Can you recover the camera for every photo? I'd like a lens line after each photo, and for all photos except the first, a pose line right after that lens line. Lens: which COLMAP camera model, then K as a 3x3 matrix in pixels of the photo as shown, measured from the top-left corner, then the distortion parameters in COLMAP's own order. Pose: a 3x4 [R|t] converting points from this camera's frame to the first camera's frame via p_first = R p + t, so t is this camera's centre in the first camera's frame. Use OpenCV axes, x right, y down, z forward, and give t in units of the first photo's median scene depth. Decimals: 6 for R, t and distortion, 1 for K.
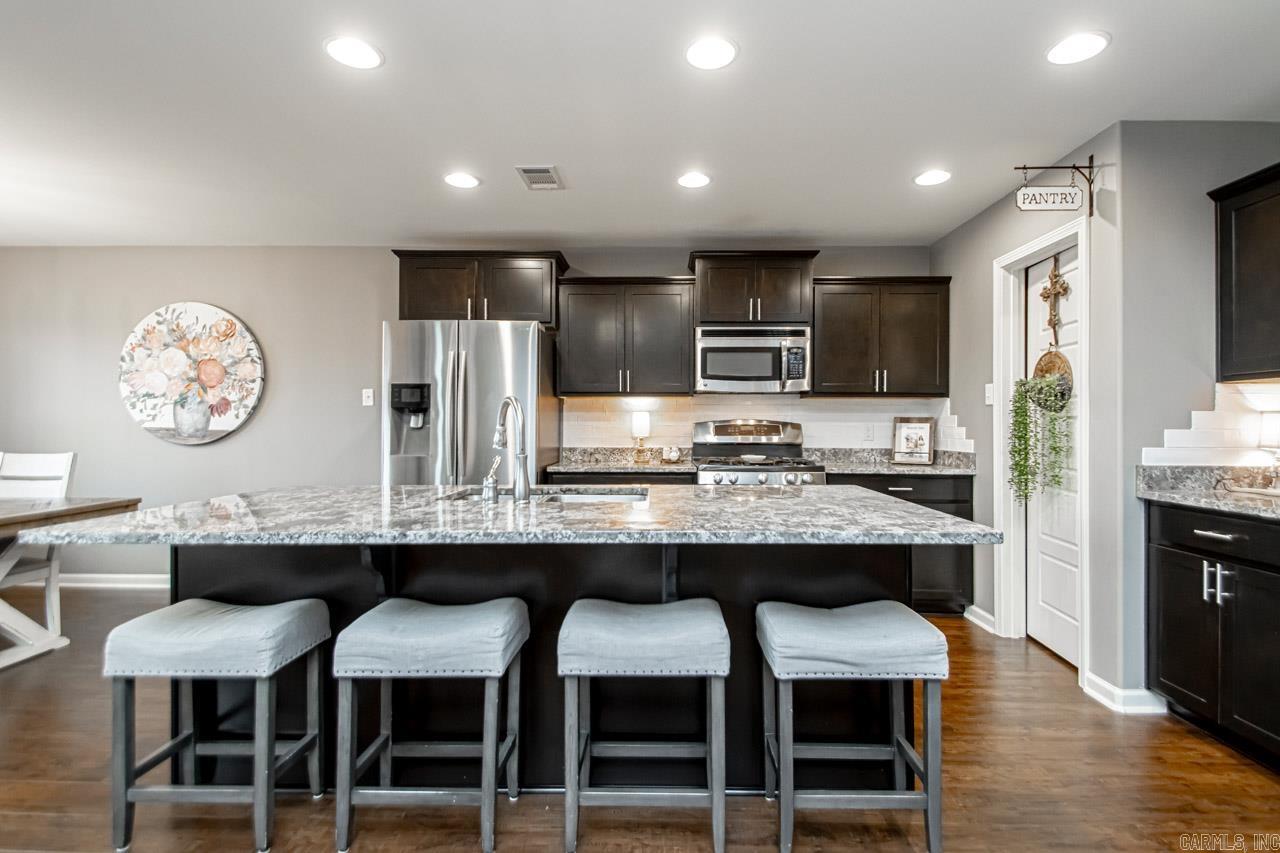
lens RADIAL K [[594.4, 0, 661.0], [0, 594.4, 424.9], [0, 0, 1]] dist [0.000126, -0.004215]
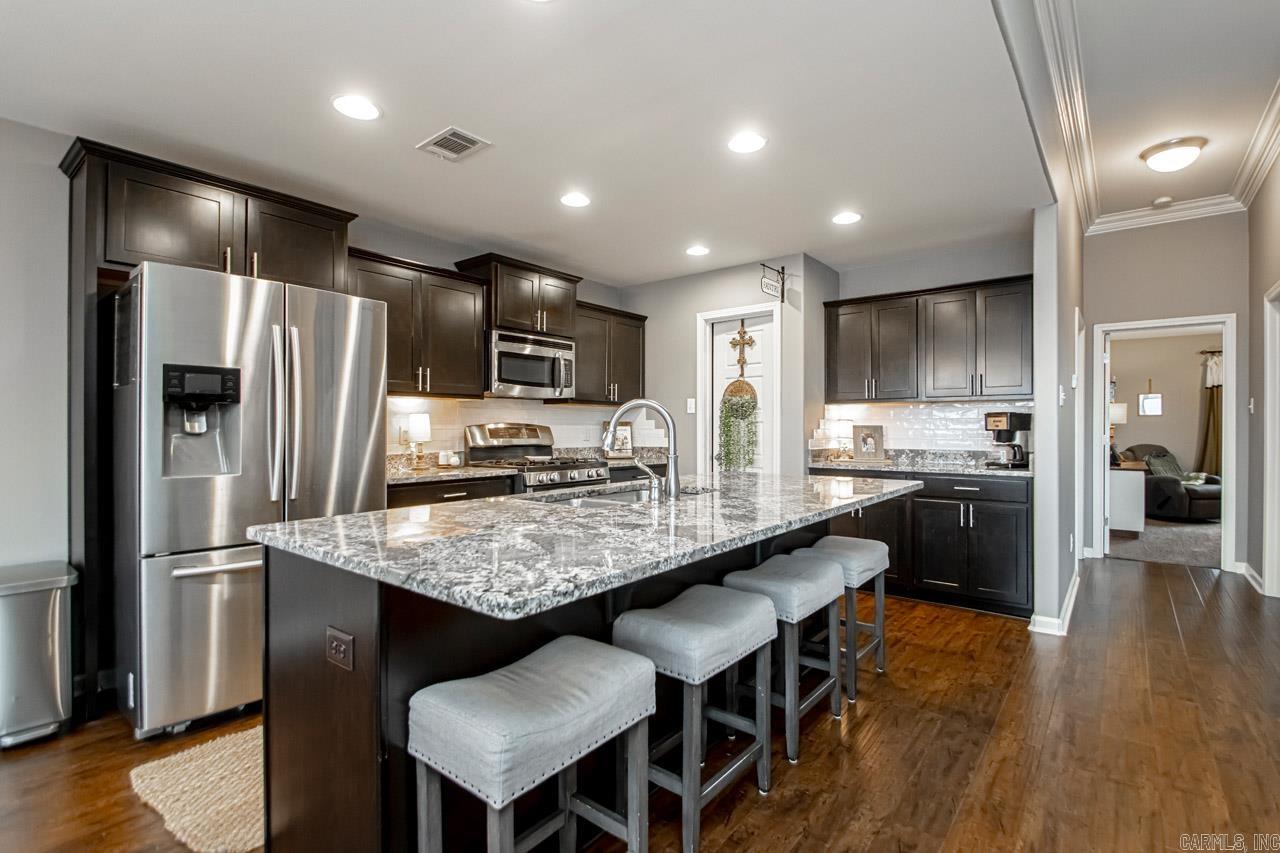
lens RADIAL K [[594.4, 0, 635.5], [0, 594.4, 427.9], [0, 0, 1]] dist [0.000126, -0.004215]
pose [[0.609756, -0.002718, 0.792585, -0.624161], [0.005179, 0.999986, -0.000555, 0.001262], [-0.792573, 0.004443, 0.609761, 0.220594]]
